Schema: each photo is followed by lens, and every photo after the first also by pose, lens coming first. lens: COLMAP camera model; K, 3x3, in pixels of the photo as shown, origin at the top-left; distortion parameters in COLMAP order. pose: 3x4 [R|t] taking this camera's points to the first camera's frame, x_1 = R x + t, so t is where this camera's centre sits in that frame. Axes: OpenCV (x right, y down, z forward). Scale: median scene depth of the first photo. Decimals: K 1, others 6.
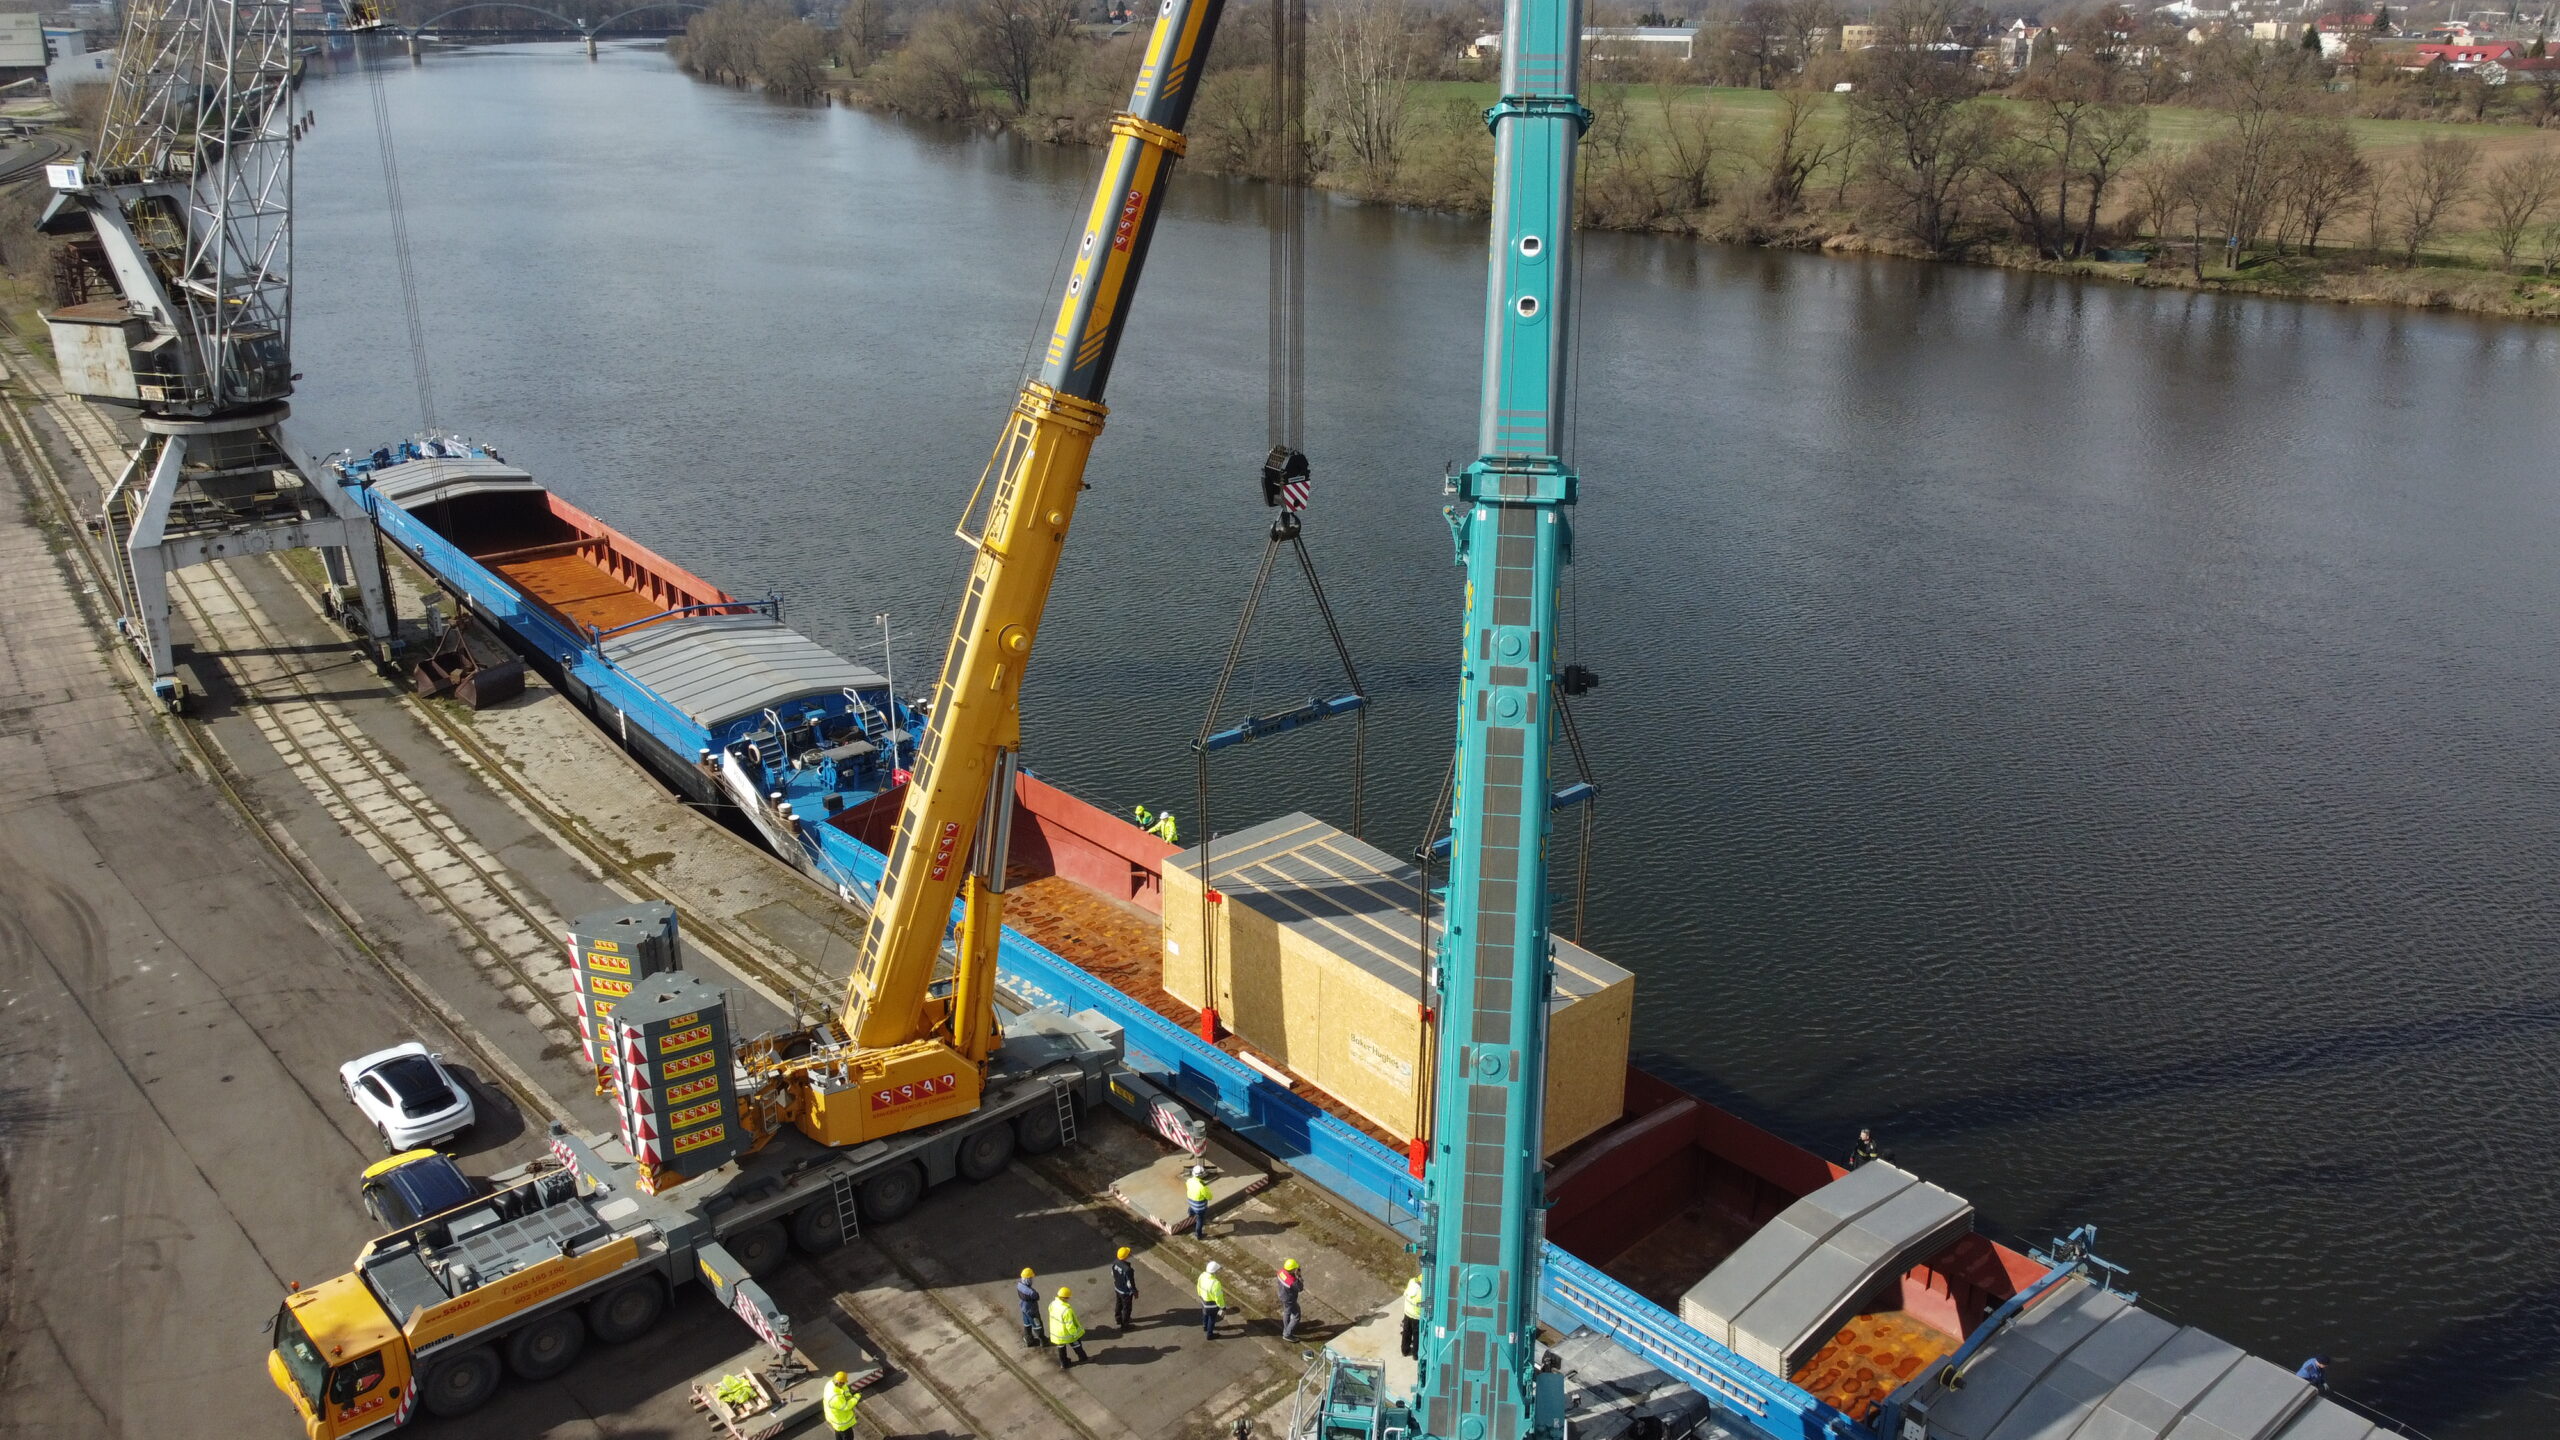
lens RADIAL K [[1914.2, 0, 1264.8], [0, 1914.2, 755.3], [0, 0, 1]] dist [0.000501, -0.003221]
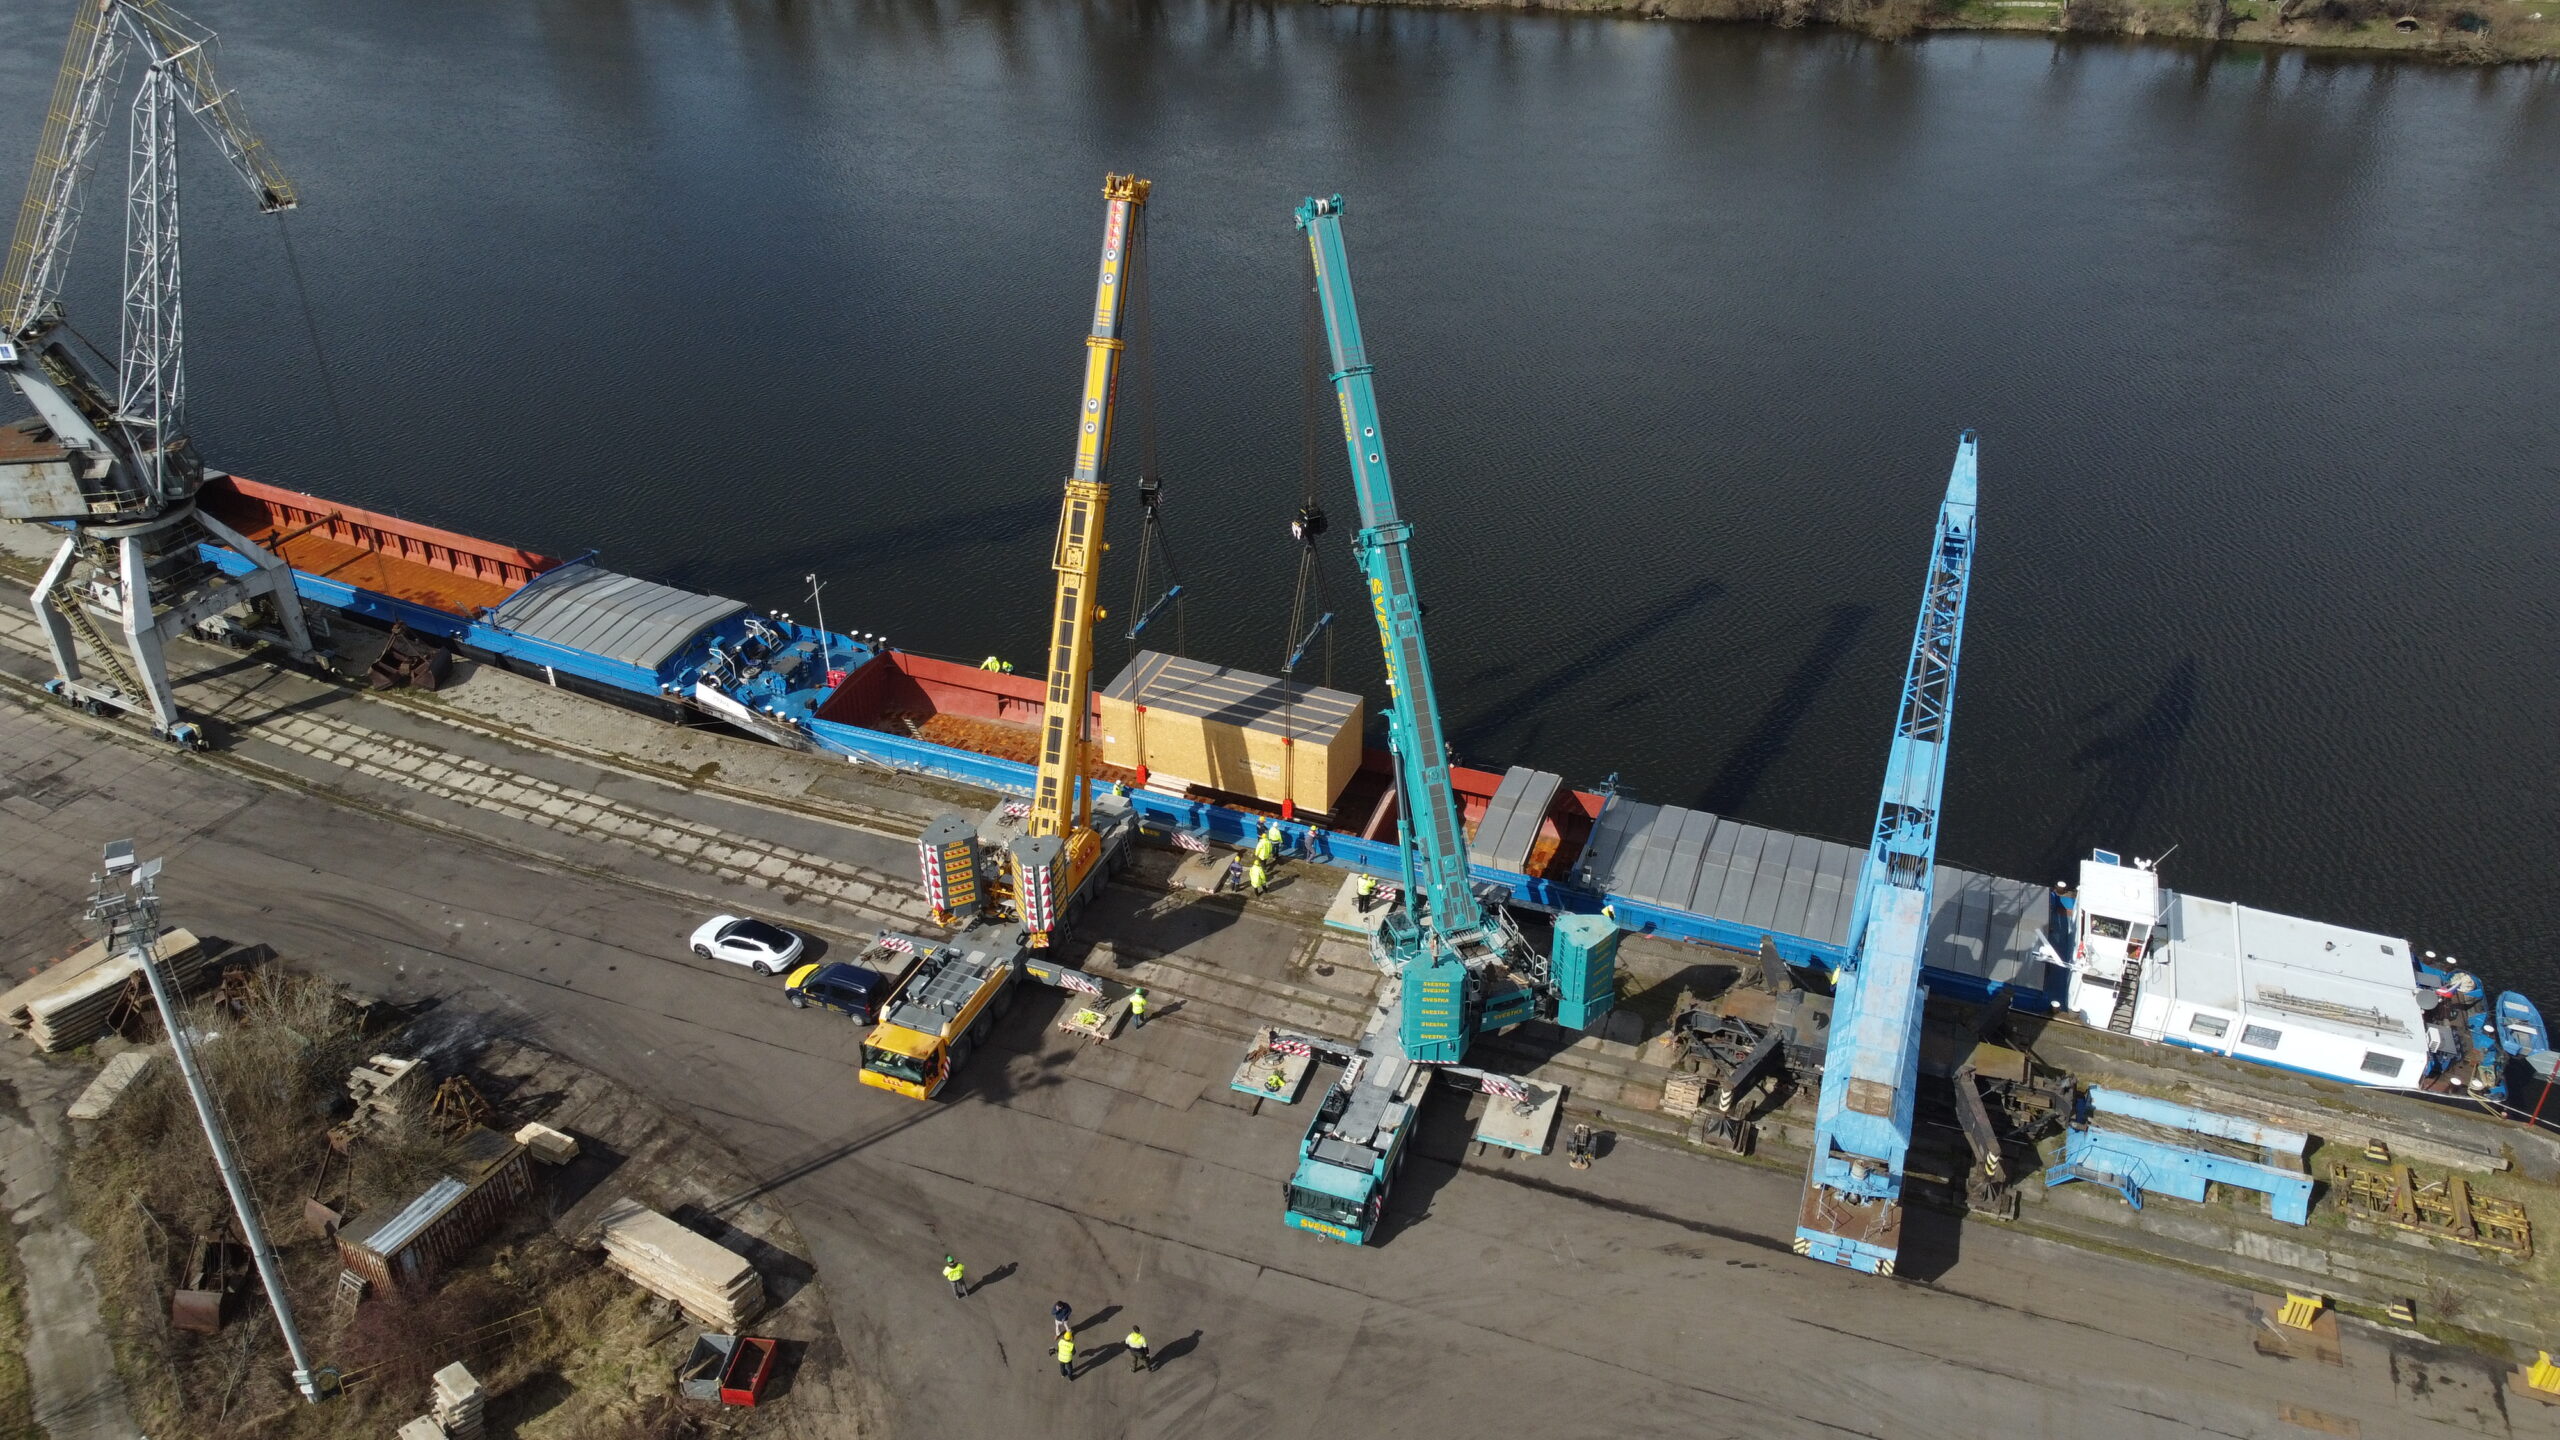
lens RADIAL K [[1918.7, 0, 1280.0], [0, 1918.7, 720.0], [0, 0, 1]] dist [0.003267, -0.002685]
pose [[0.893834, -0.241853, 0.377582, -0.409928], [0.169491, 0.961827, 0.214852, -0.199103], [-0.415132, -0.128045, 0.900705, -0.470059]]
